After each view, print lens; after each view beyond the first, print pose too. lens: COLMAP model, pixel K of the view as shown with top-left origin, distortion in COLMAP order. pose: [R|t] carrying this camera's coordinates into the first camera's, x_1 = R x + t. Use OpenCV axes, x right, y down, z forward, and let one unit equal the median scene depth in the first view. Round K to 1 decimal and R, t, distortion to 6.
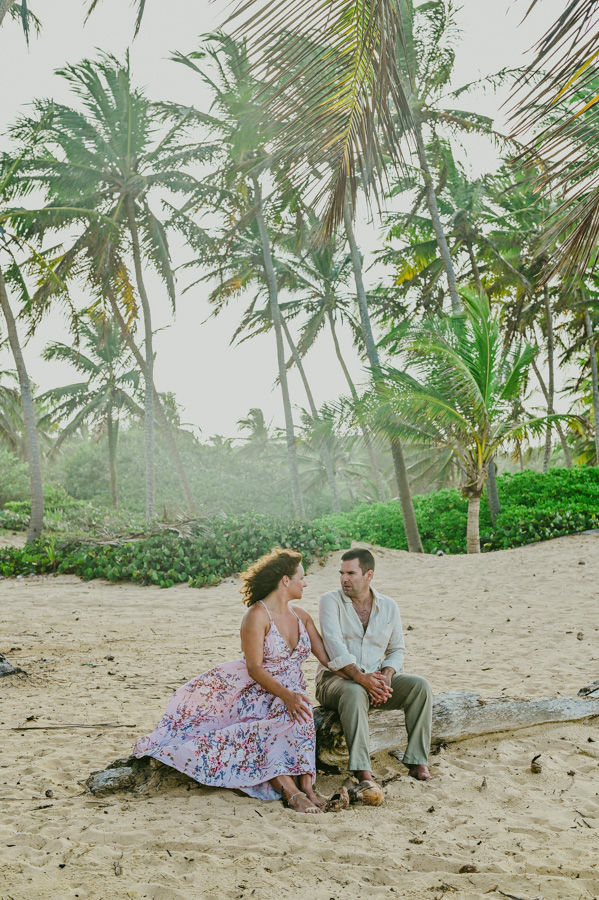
lens RADIAL K [[1312.3, 0, 299.5], [0, 1312.3, 450.0], [0, 0, 1]] dist [-0.148596, 0.147710]
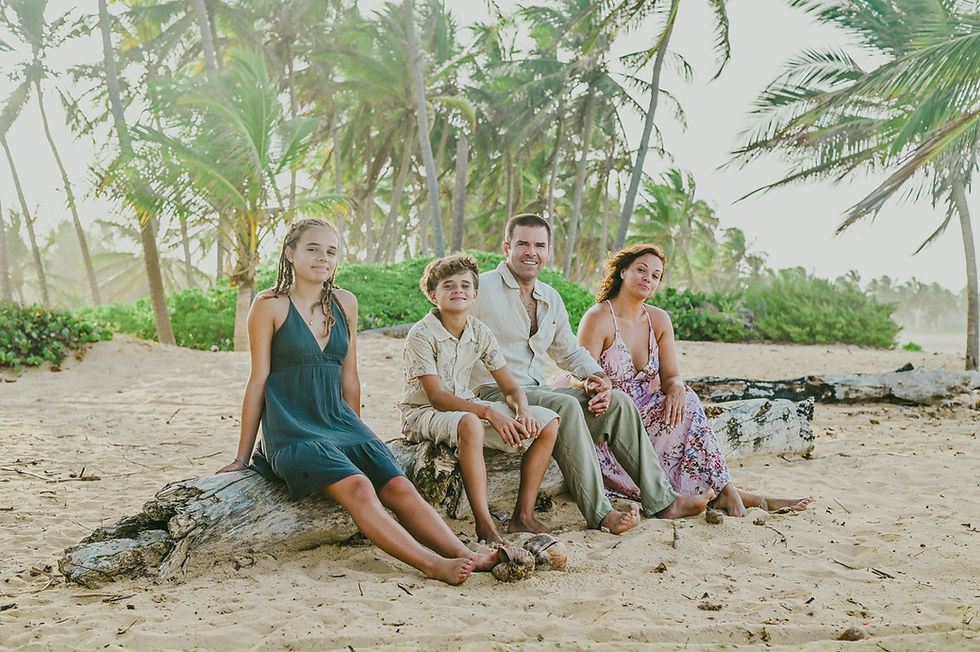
lens RADIAL K [[1428.9, 0, 490.0], [0, 1428.9, 326.0], [0, 0, 1]] dist [-0.148596, 0.147710]
pose [[0.933117, 0.006857, 0.359508, -0.057720], [-0.019250, 0.999337, 0.030904, 0.034585], [-0.359057, -0.035757, 0.932630, 0.095696]]
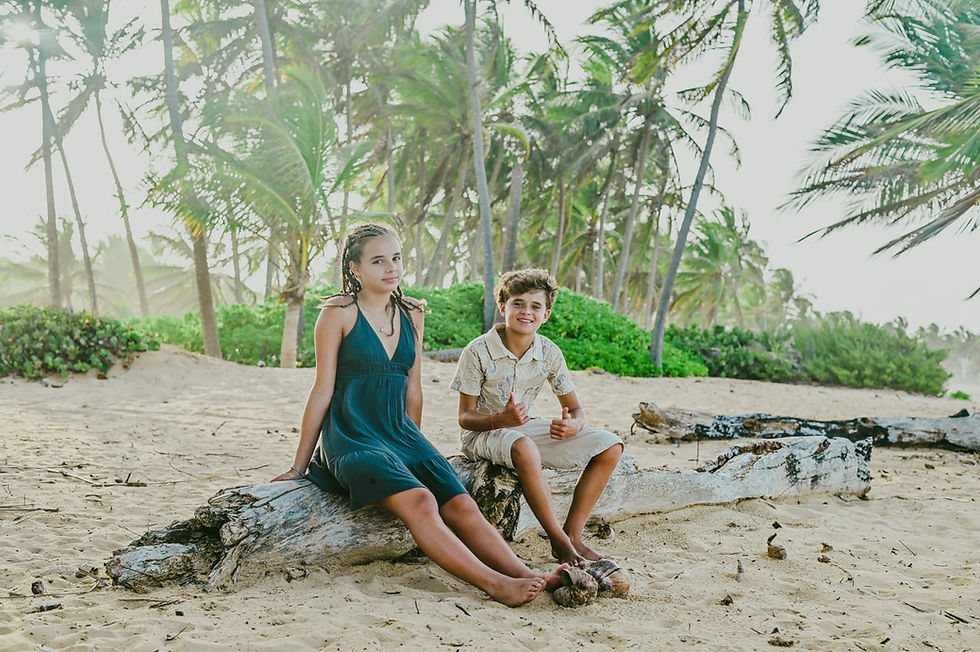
lens RADIAL K [[1428.9, 0, 490.0], [0, 1428.9, 326.0], [0, 0, 1]] dist [-0.148596, 0.147710]
pose [[0.942268, 0.056350, 0.330085, -0.058854], [-0.063665, 0.997906, 0.011382, 0.036749], [-0.328753, -0.031739, 0.943883, 0.101847]]
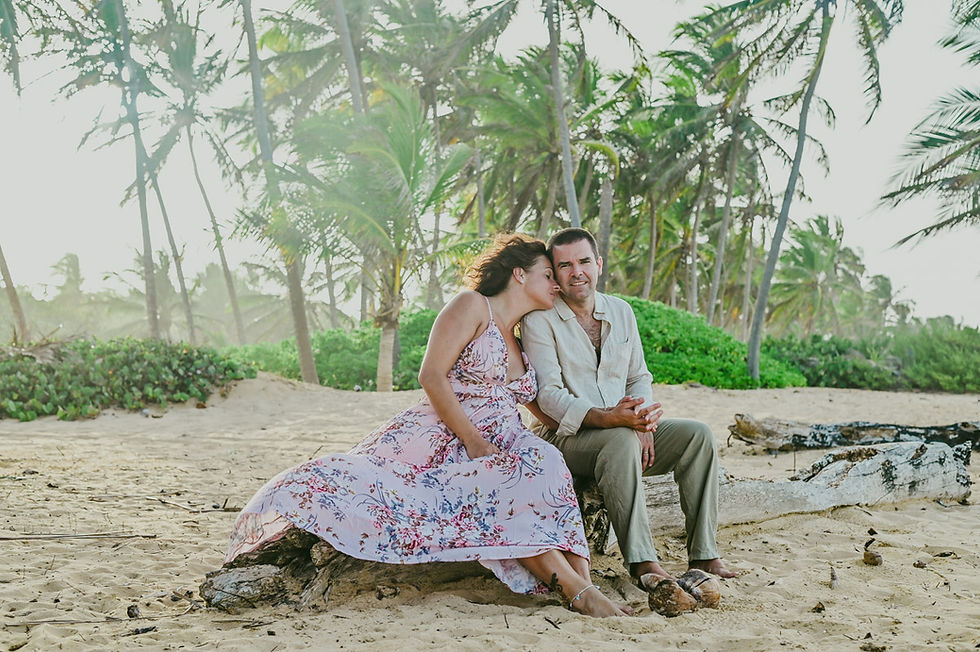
lens RADIAL K [[1428.9, 0, 490.0], [0, 1428.9, 326.0], [0, 0, 1]] dist [-0.148596, 0.147710]
pose [[0.963820, 0.027700, 0.265109, -0.057253], [-0.028981, 0.999580, 0.000921, 0.037234], [-0.264972, -0.008571, 0.964218, 0.100714]]
